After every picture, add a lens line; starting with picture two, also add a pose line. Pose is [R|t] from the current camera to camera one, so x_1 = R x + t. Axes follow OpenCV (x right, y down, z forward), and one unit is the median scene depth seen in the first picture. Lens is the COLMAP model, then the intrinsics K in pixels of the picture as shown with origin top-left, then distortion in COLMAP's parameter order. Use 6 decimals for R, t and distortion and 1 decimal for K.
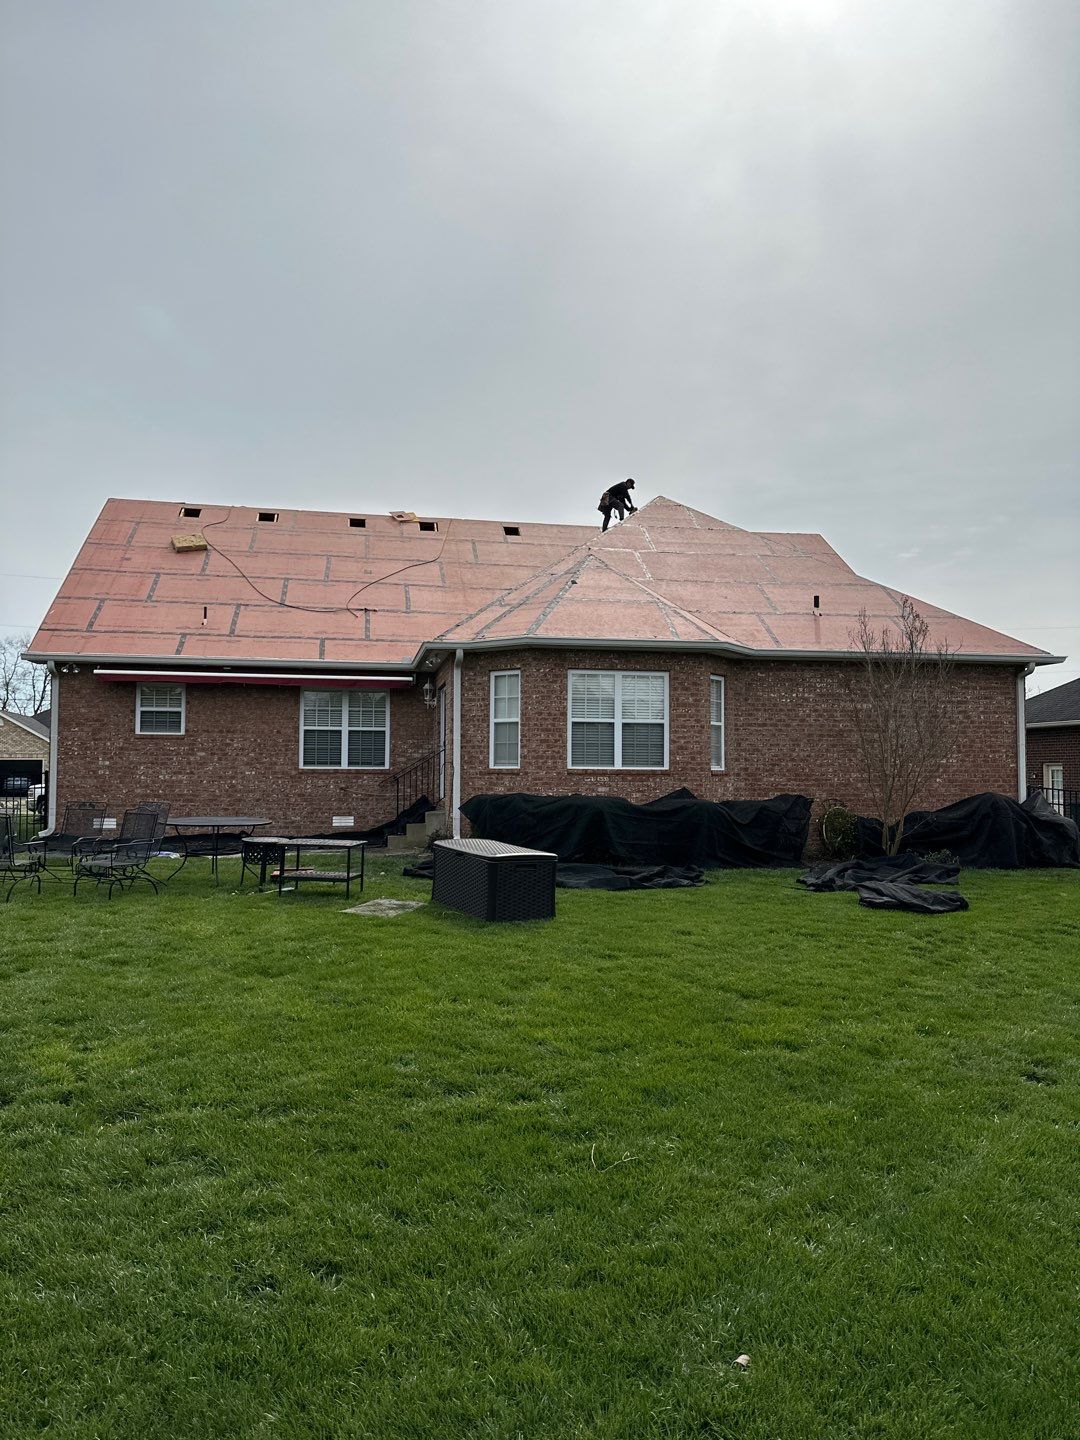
lens RADIAL K [[1062.7, 0, 572.7], [0, 1062.7, 741.1], [0, 0, 1]] dist [0.088576, -0.096145]
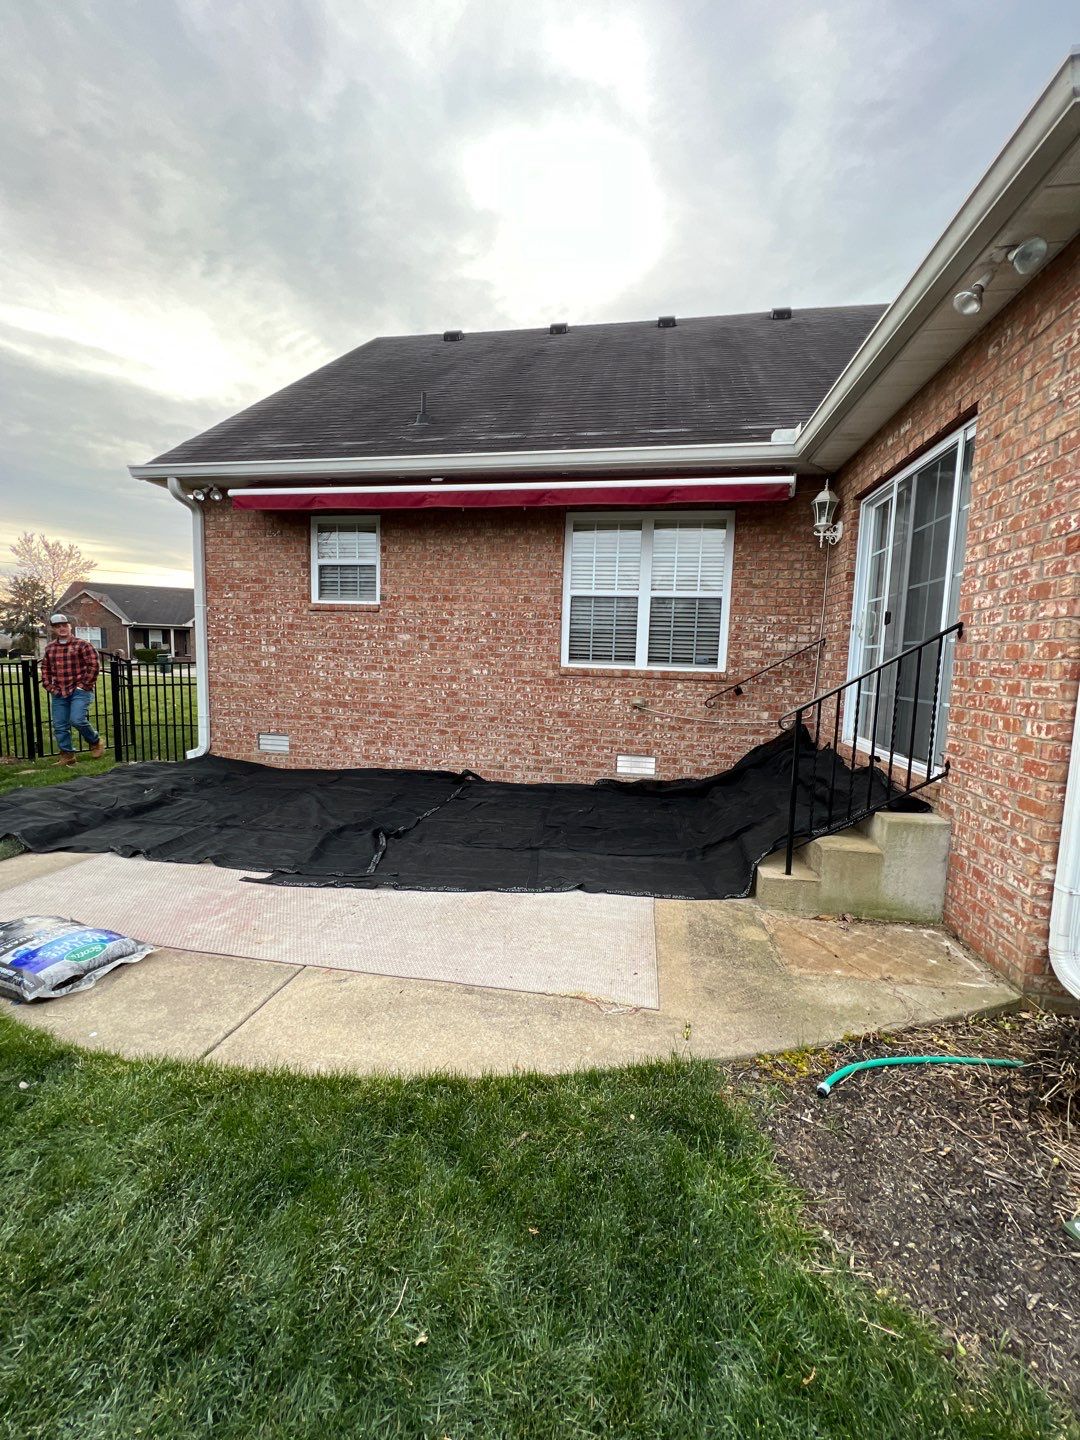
lens RADIAL K [[577.4, 0, 545.1], [0, 577.4, 710.0], [0, 0, 1]] dist [0.008397, -0.000034]
pose [[0.925723, 0.060967, -0.373257, -0.153441], [-0.014286, 0.991854, 0.126576, 0.010331], [0.377933, -0.111842, 0.919053, 0.733711]]
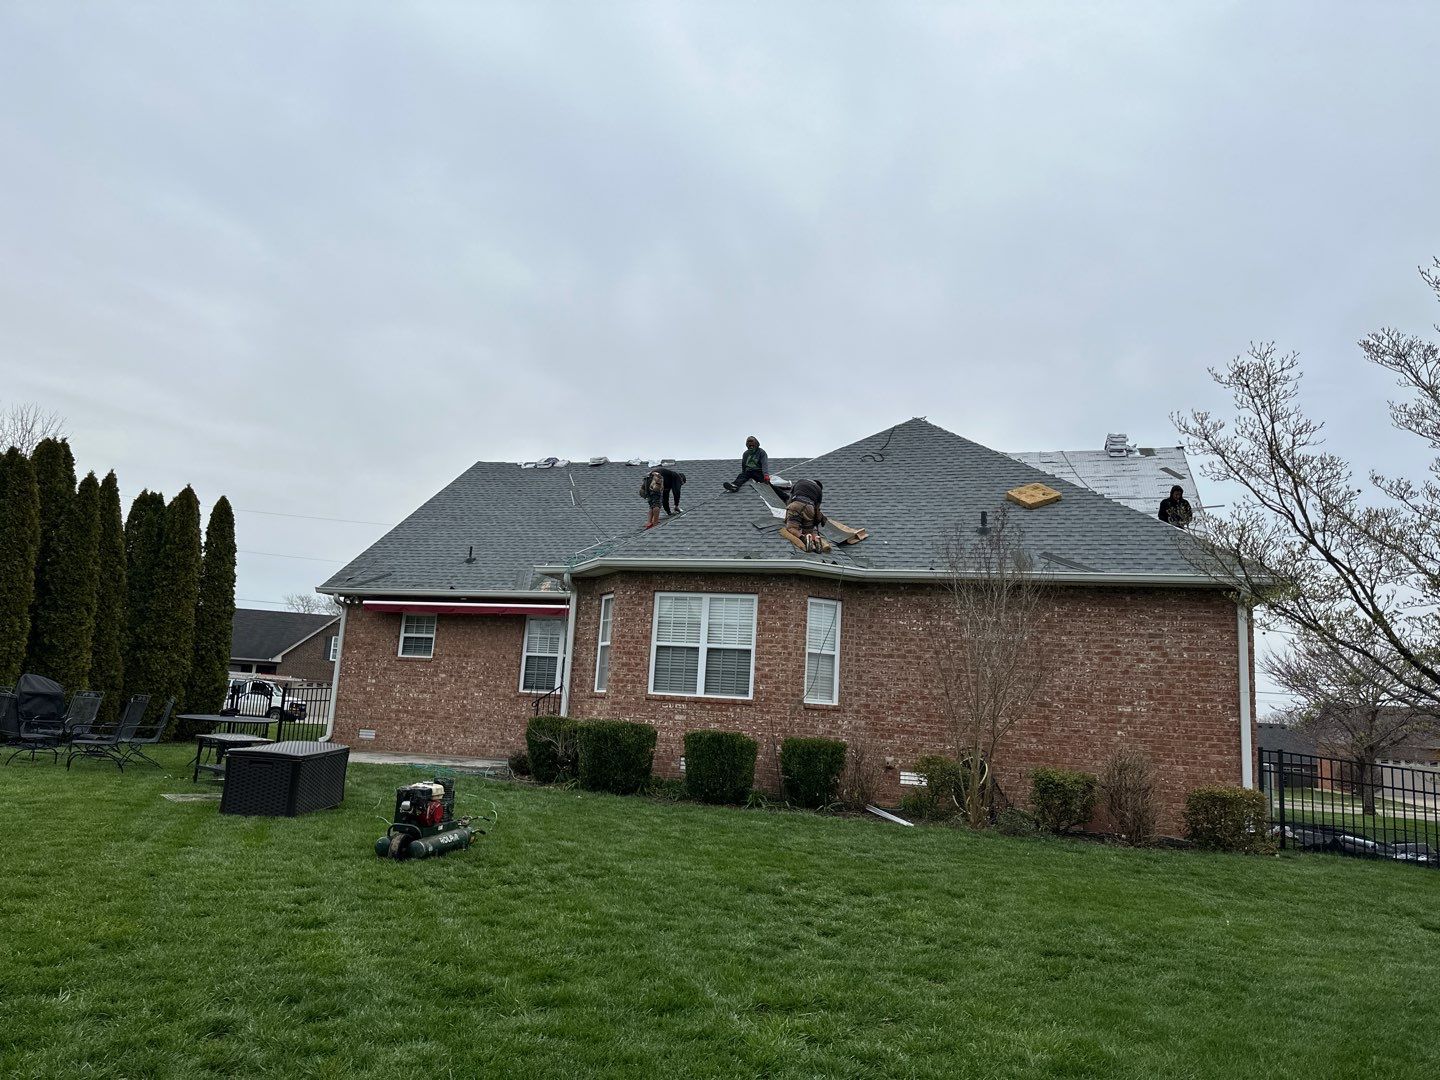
lens RADIAL K [[1062.7, 0, 755.6], [0, 1062.7, 537.8], [0, 0, 1]] dist [0.088576, -0.096145]
pose [[0.885823, -0.032766, -0.462866, 0.466695], [-0.039830, 0.988453, -0.146199, 0.020314], [0.462311, 0.147943, 0.874289, 0.152377]]
